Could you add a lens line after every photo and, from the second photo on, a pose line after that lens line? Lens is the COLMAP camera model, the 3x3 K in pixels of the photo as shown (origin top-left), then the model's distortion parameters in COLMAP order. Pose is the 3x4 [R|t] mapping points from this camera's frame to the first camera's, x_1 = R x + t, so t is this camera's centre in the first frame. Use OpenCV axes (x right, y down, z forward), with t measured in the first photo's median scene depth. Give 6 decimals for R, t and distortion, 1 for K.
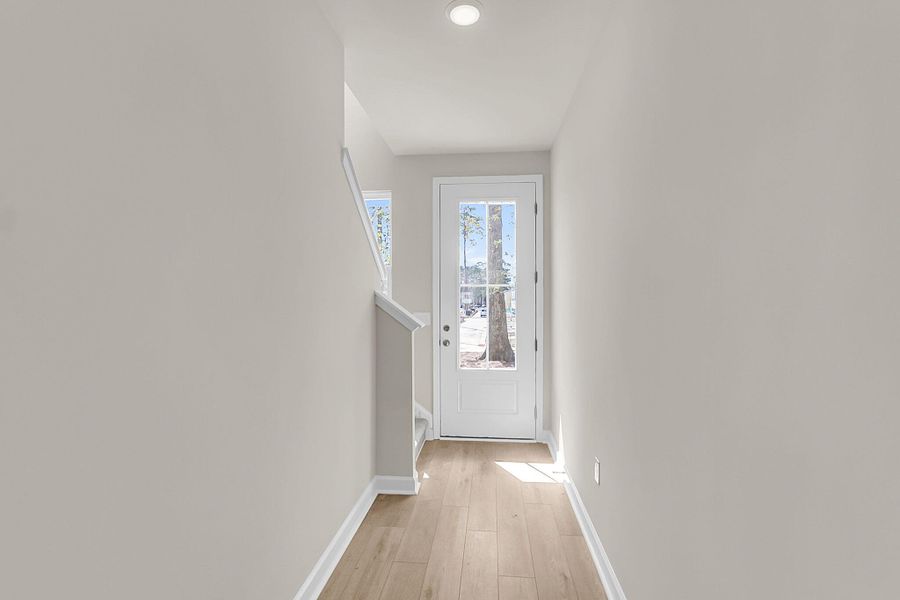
lens RADIAL K [[425.9, 0, 450.0], [0, 425.9, 300.0], [0, 0, 1]] dist [0.001671, 0.000396]
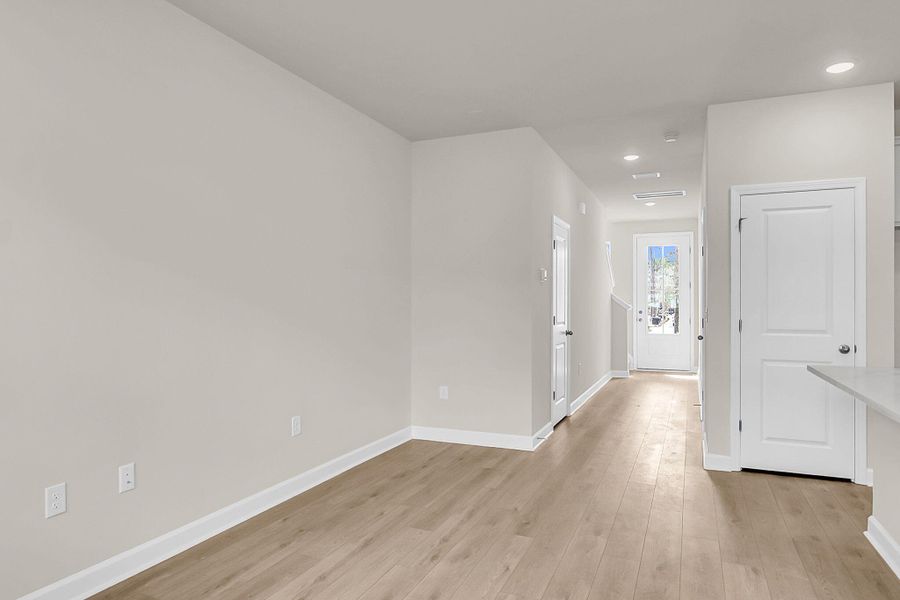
lens RADIAL K [[571.3, 0, 466.3], [0, 571.3, 299.7], [0, 0, 1]] dist [0.000717, -0.000209]
pose [[0.961727, -0.002694, -0.273995, -0.057444], [0.000494, 0.999967, -0.008098, 0.029216], [0.274008, 0.007653, 0.961697, -1.699309]]
